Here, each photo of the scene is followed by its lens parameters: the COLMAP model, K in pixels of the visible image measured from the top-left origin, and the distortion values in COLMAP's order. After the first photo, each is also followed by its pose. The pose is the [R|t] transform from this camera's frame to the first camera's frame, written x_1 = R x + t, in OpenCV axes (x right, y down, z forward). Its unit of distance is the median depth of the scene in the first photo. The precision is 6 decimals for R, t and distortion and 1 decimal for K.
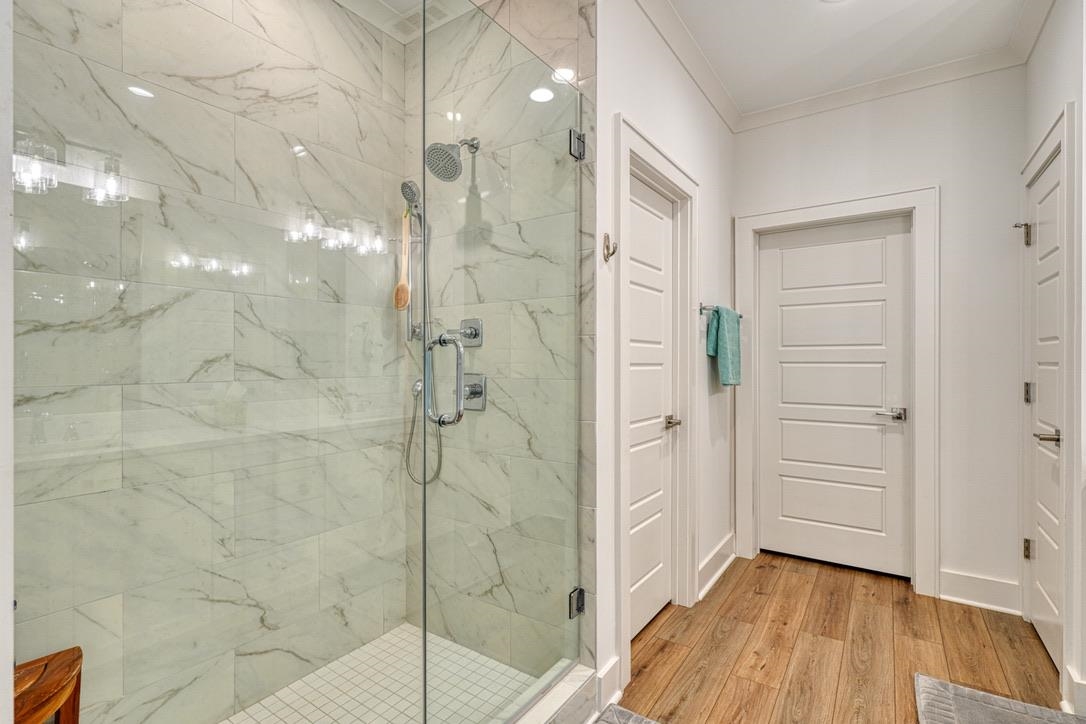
lens RADIAL K [[515.4, 0, 541.2], [0, 515.4, 357.3], [0, 0, 1]] dist [0.000469, 0.000012]
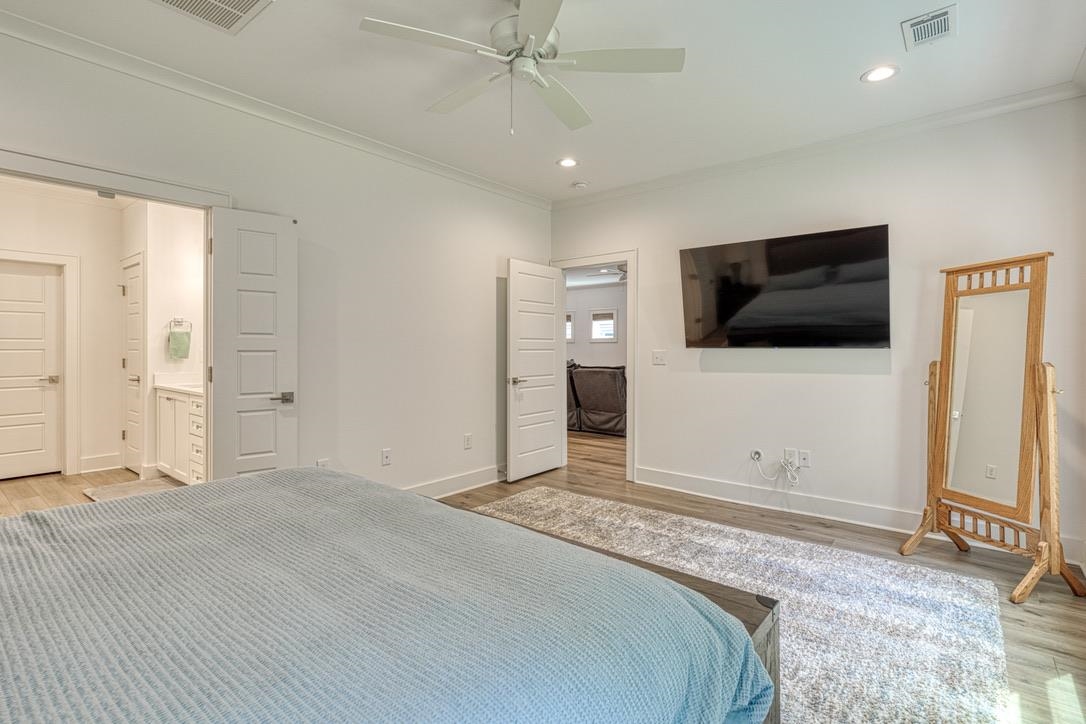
lens RADIAL K [[515.4, 0, 540.8], [0, 515.4, 356.0], [0, 0, 1]] dist [0.000469, 0.000012]
pose [[0.066746, -0.011251, 0.997707, -0.977295], [-0.000592, 0.999936, 0.011316, 0.012460], [-0.997770, -0.001346, 0.066735, -0.793108]]
